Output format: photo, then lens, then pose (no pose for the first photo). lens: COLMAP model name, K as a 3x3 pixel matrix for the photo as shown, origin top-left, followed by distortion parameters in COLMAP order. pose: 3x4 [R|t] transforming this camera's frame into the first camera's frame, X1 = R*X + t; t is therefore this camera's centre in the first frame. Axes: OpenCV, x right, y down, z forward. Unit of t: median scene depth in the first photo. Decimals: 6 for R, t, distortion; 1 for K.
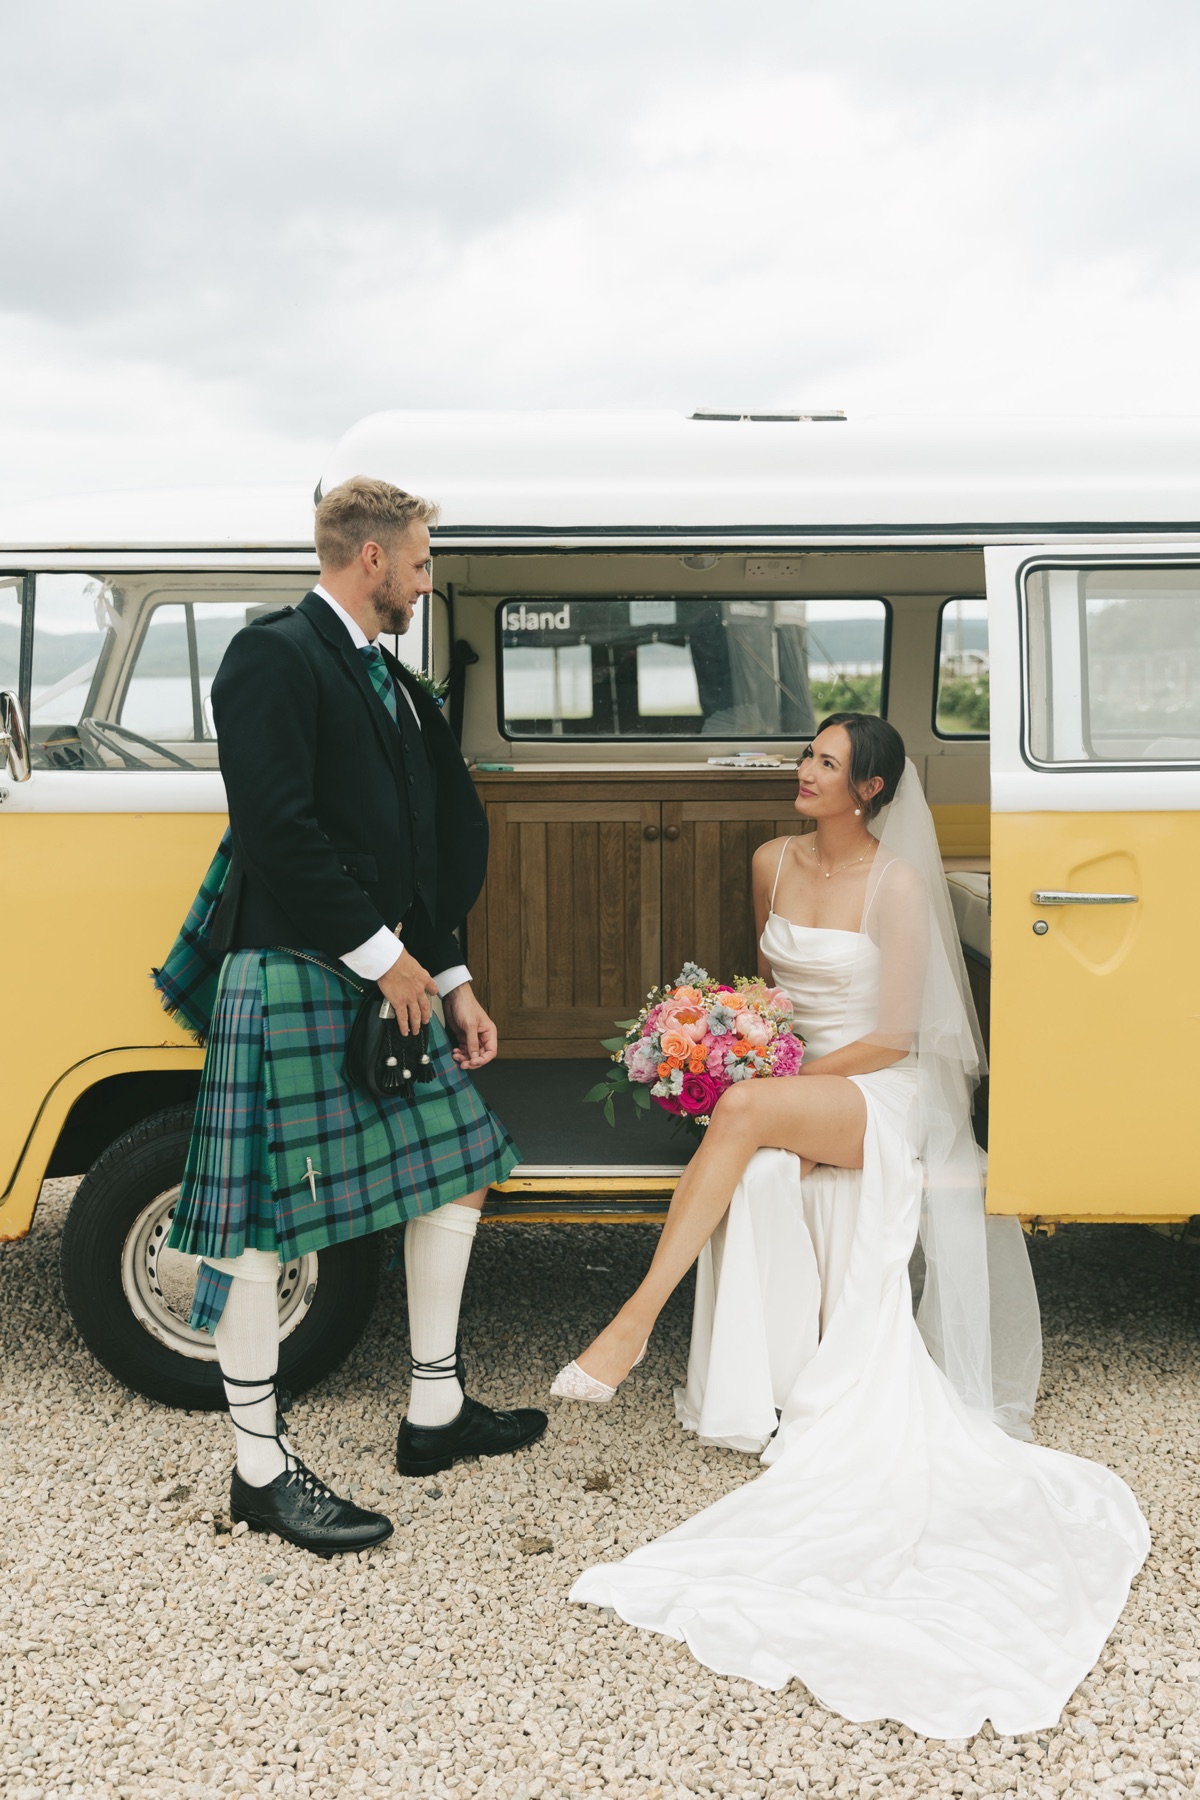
lens RADIAL K [[1703.0, 0, 593.7], [0, 1703.0, 955.7], [0, 0, 1]] dist [-0.080237, 0.000215]
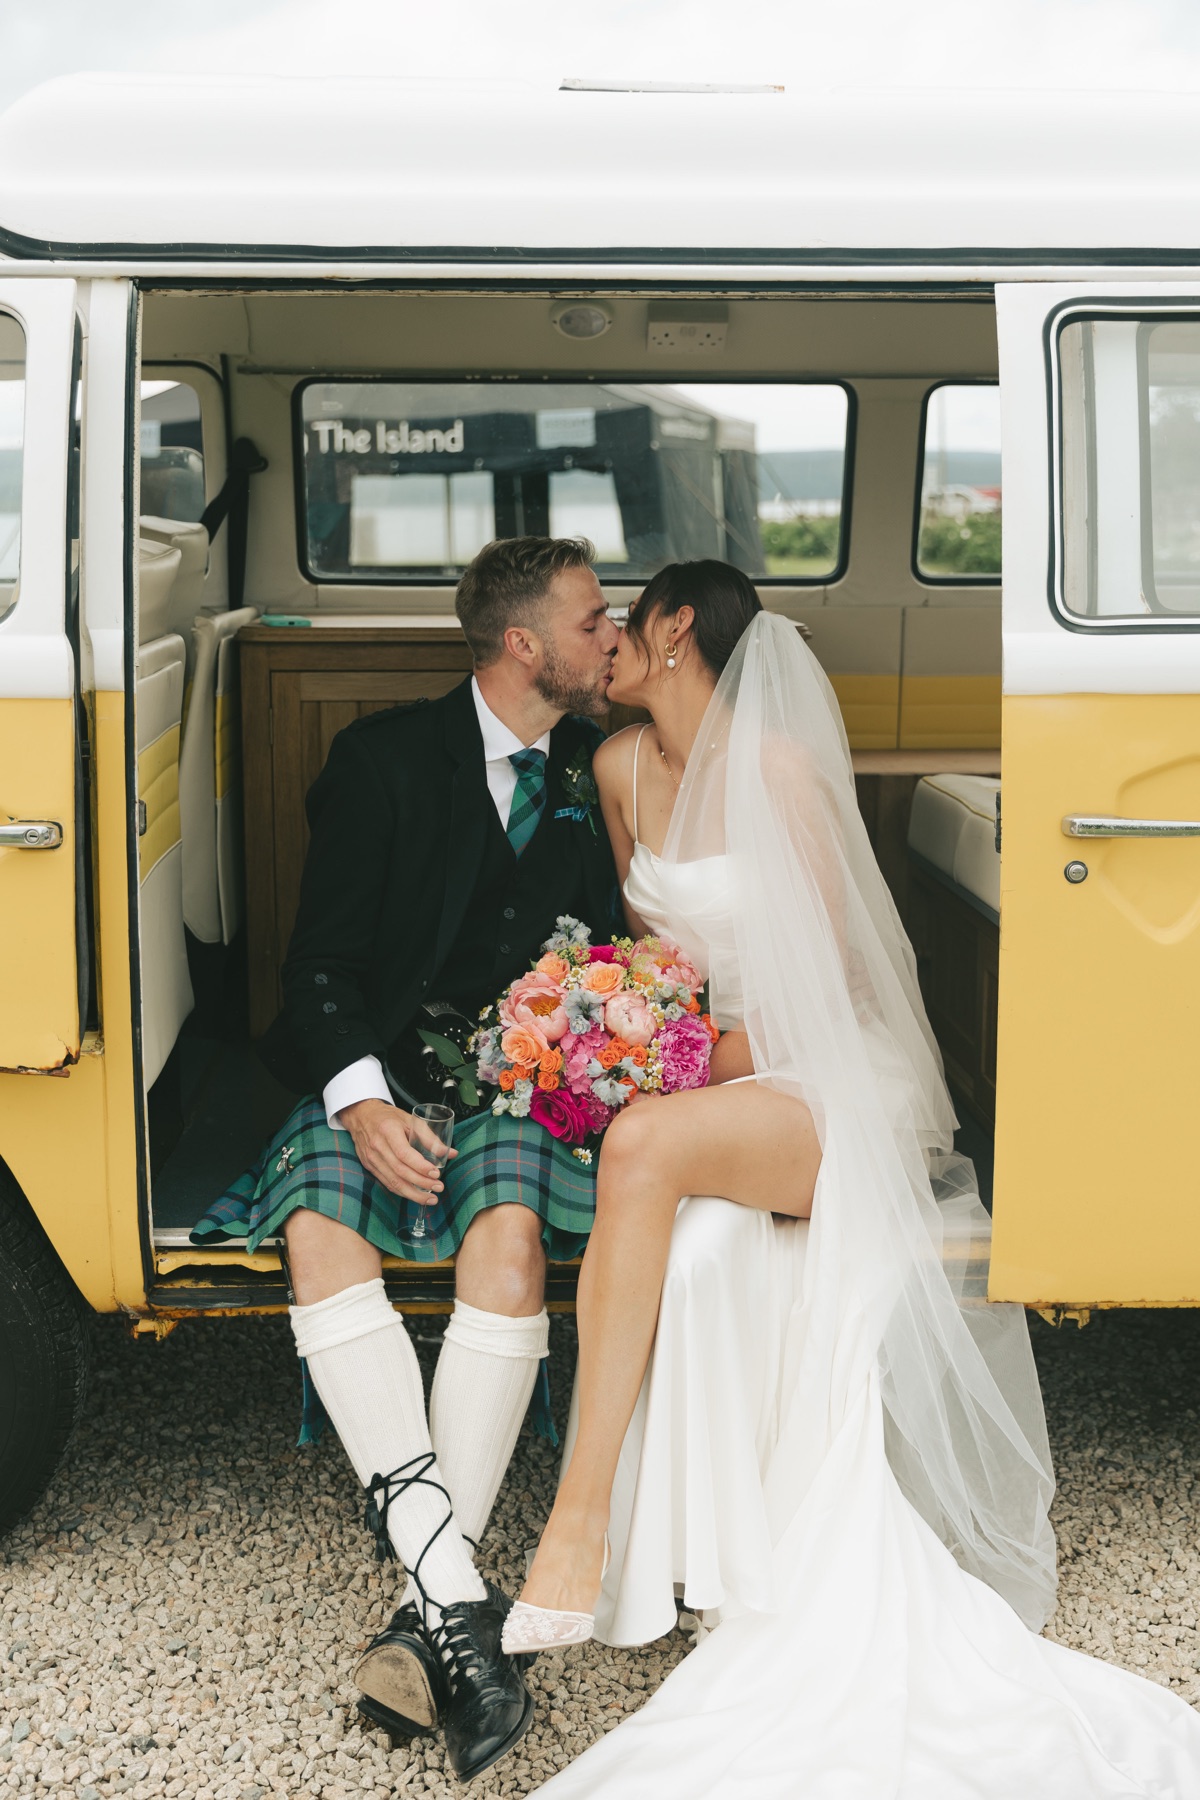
lens RADIAL K [[2042.3, 0, 600.0], [0, 2042.3, 900.0], [0, 0, 1]] dist [0.003745, -0.181415]
pose [[0.998856, 0.001514, 0.047800, 0.036952], [-0.002643, 0.999719, 0.023546, -0.020200], [-0.047750, -0.023645, 0.998579, 0.190290]]
